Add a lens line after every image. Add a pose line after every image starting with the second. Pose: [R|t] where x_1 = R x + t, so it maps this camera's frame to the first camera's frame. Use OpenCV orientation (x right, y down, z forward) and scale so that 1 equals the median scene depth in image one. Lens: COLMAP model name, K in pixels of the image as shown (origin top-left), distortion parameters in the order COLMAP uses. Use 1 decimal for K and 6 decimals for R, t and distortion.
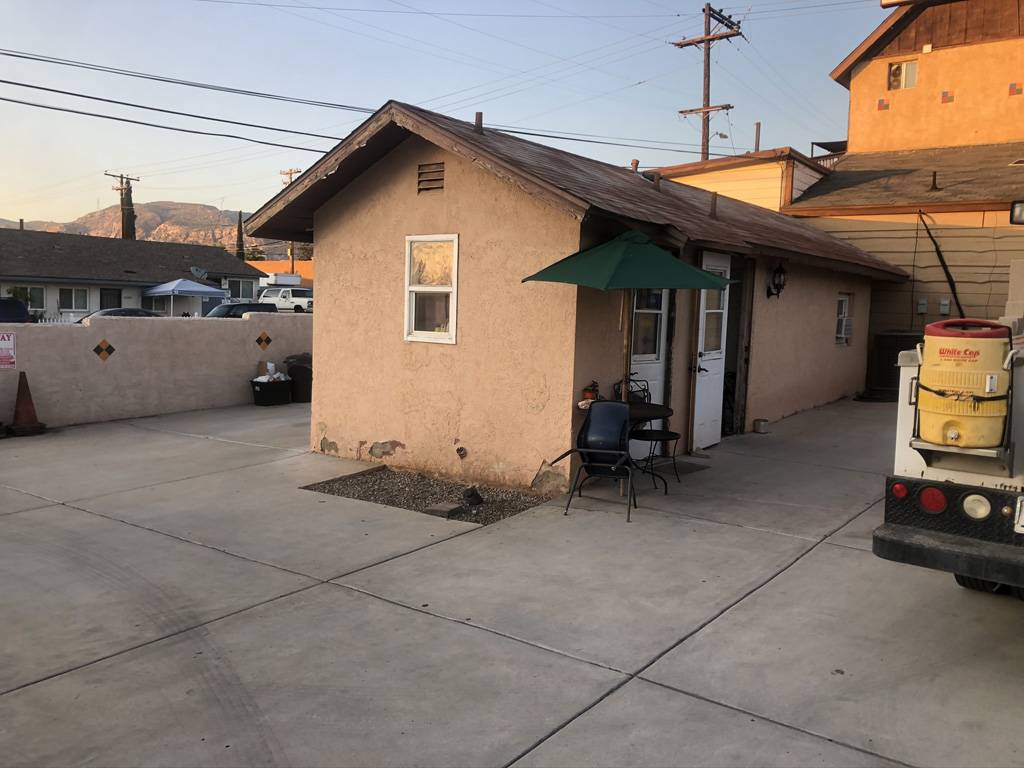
lens RADIAL K [[811.6, 0, 514.2], [0, 811.6, 398.6], [0, 0, 1]] dist [-0.002137, -0.007262]
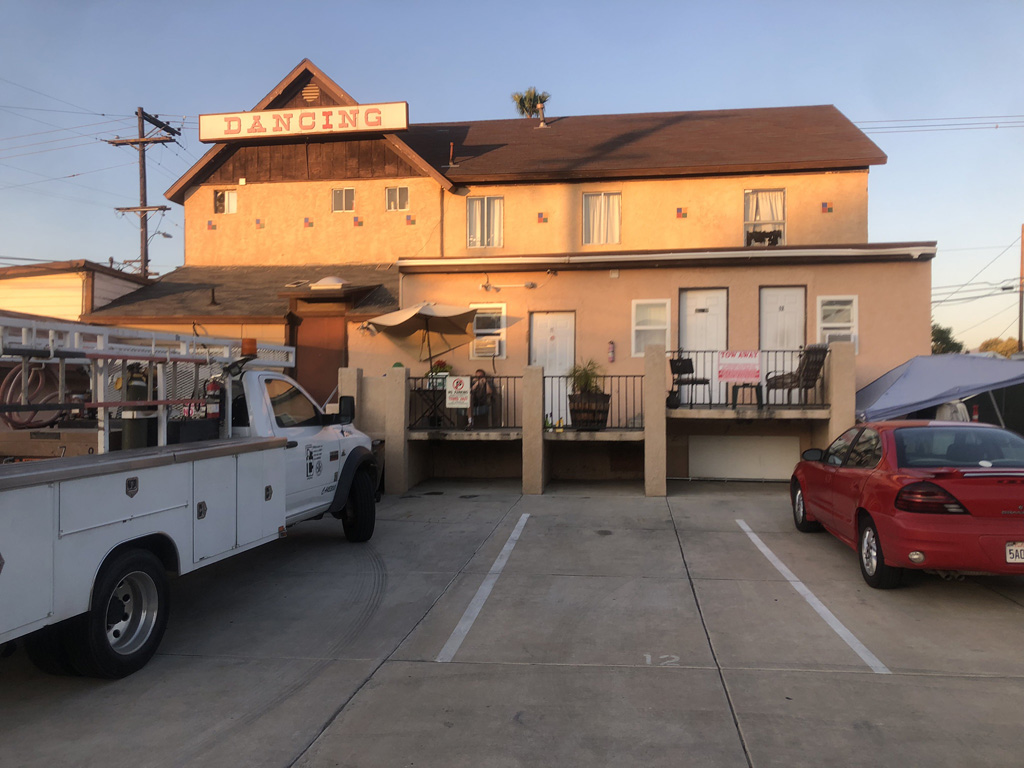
lens RADIAL K [[823.0, 0, 512.0], [0, 823.0, 384.0], [0, 0, 1]] dist [0.019752, -0.005560]
pose [[0.863239, -0.020118, 0.504395, 0.242351], [0.084902, 0.990757, -0.105789, 0.011665], [-0.497605, 0.134145, 0.856968, -0.163728]]
